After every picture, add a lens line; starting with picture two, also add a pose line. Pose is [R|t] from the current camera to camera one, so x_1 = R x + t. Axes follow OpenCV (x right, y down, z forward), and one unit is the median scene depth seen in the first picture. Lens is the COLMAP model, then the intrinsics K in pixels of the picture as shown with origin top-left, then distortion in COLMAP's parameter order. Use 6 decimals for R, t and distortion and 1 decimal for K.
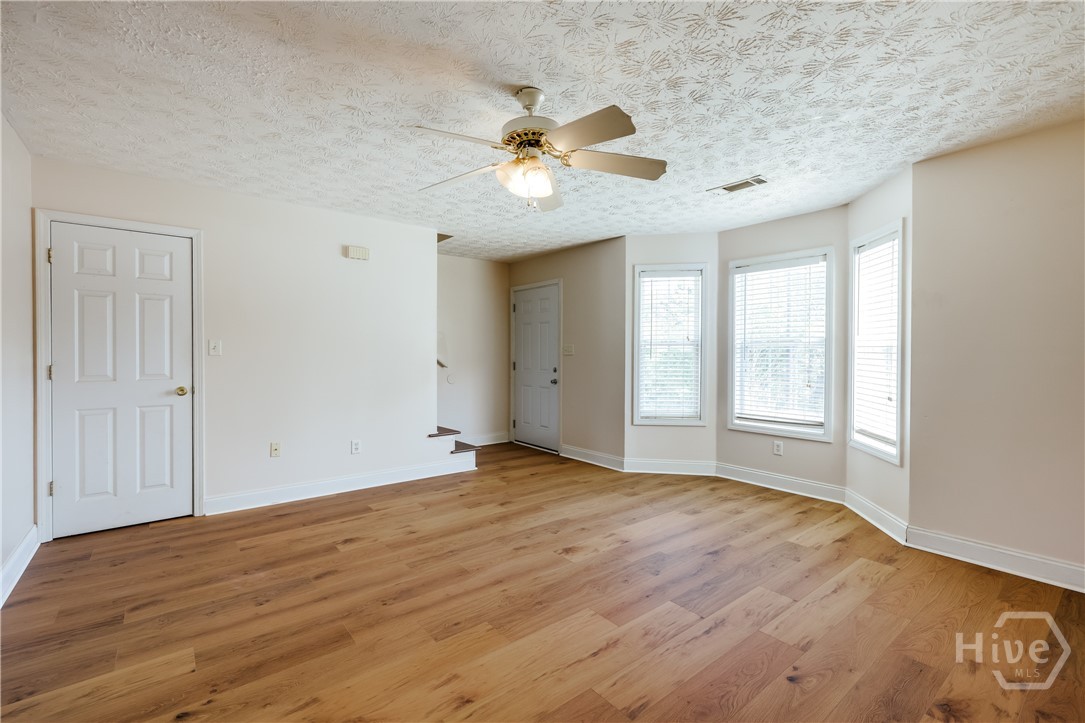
lens RADIAL K [[466.8, 0, 527.1], [0, 466.8, 354.3], [0, 0, 1]] dist [0.004608, -0.000564]
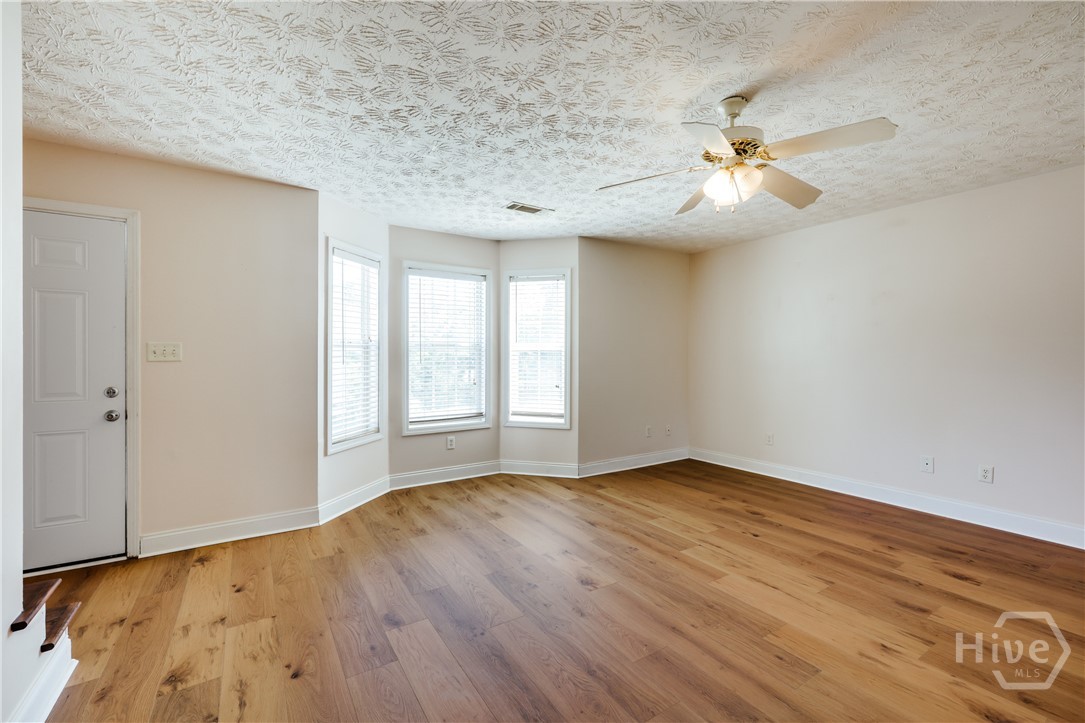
lens RADIAL K [[466.8, 0, 555.1], [0, 466.8, 357.0], [0, 0, 1]] dist [0.004608, -0.000564]
pose [[0.077379, -0.006558, 0.996980, -0.595508], [0.003551, 0.999974, 0.006302, -0.007381], [-0.996995, 0.003052, 0.077400, 0.746885]]
